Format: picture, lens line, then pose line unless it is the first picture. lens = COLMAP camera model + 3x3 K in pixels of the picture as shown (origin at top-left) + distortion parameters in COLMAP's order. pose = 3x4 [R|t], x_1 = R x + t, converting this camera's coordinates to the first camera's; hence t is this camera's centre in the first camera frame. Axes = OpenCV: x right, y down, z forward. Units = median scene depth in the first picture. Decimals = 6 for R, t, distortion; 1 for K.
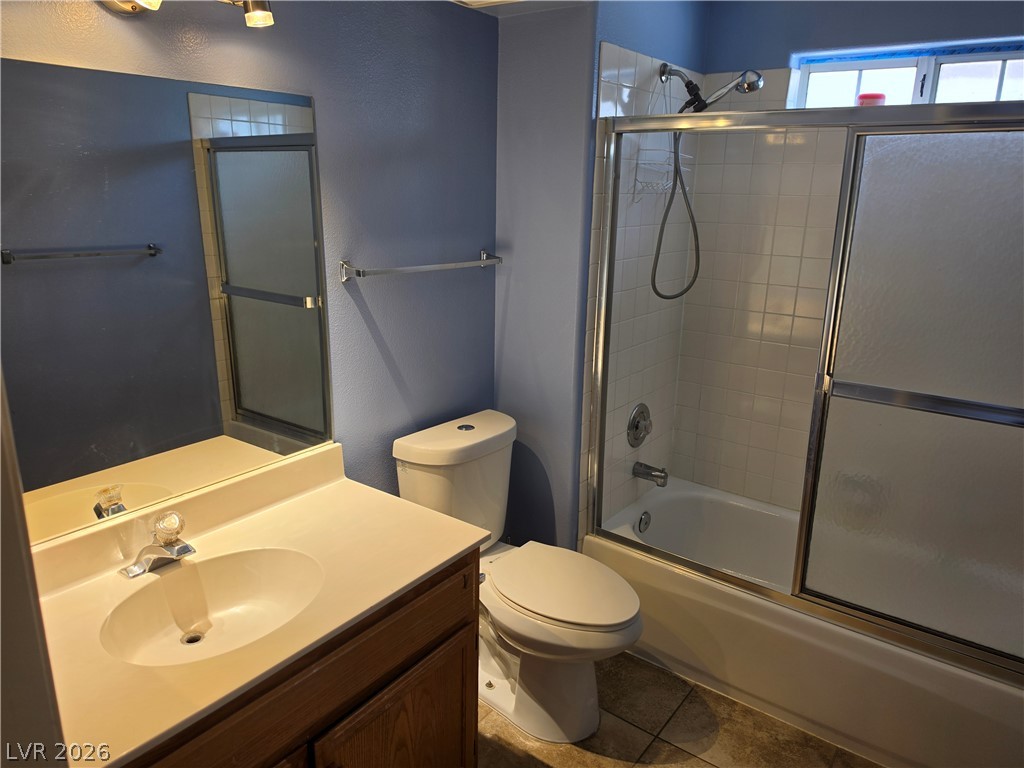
lens RADIAL K [[694.9, 0, 512.0], [0, 694.9, 384.0], [0, 0, 1]] dist [0.102378, -0.144439]
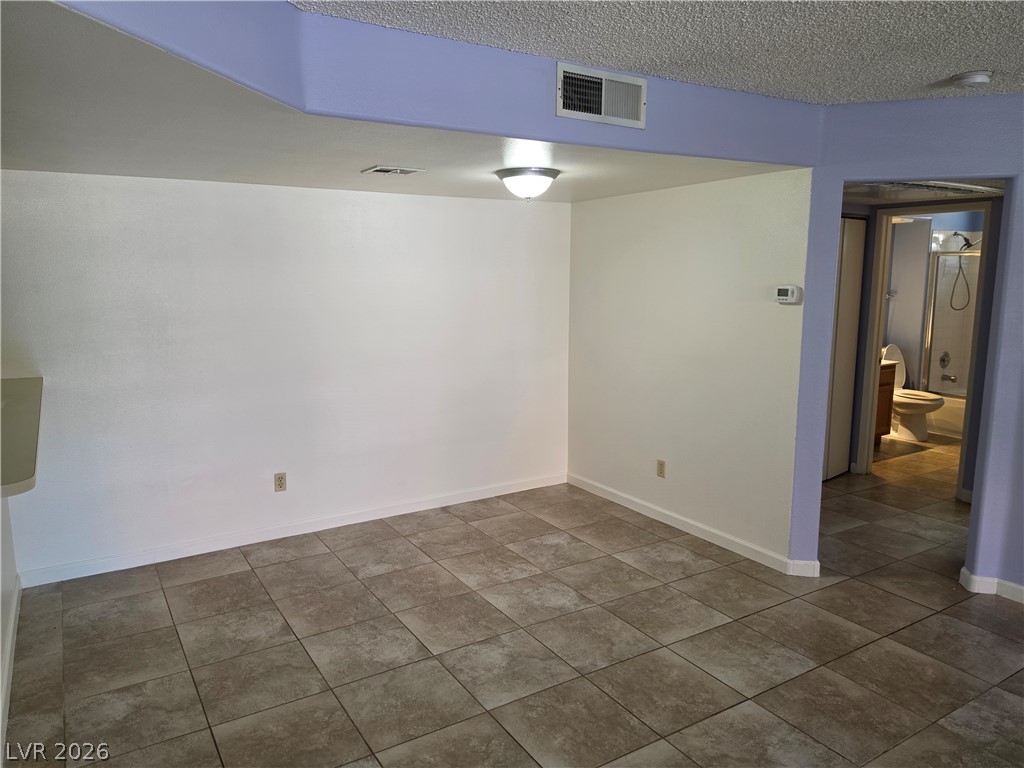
lens RADIAL K [[694.9, 0, 512.0], [0, 694.9, 384.0], [0, 0, 1]] dist [0.102378, -0.144439]
pose [[0.929006, 0.037777, -0.368132, -0.452331], [-0.081452, 0.991254, -0.103829, 0.724574], [0.360990, 0.126443, 0.923958, -2.646622]]
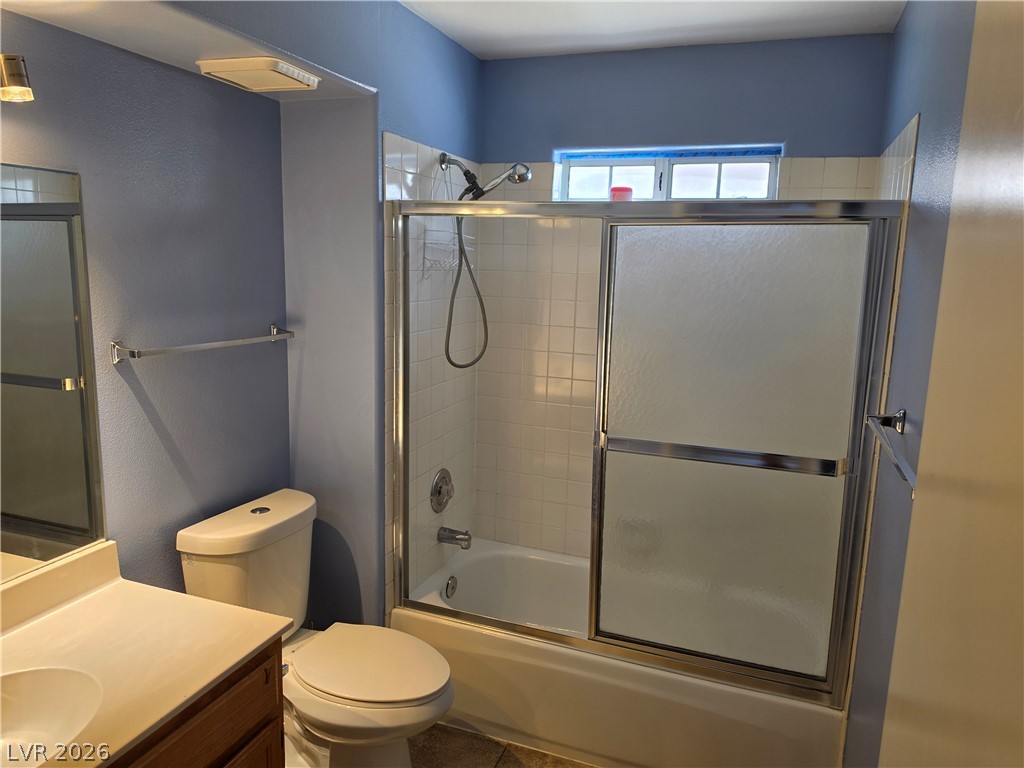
lens RADIAL K [[694.9, 0, 512.0], [0, 694.9, 384.0], [0, 0, 1]] dist [0.102378, -0.144439]
pose [[0.958280, -0.039087, 0.283145, -0.002754], [0.065158, 0.994396, -0.083252, -0.005636], [-0.278304, 0.098228, 0.955457, -0.027216]]
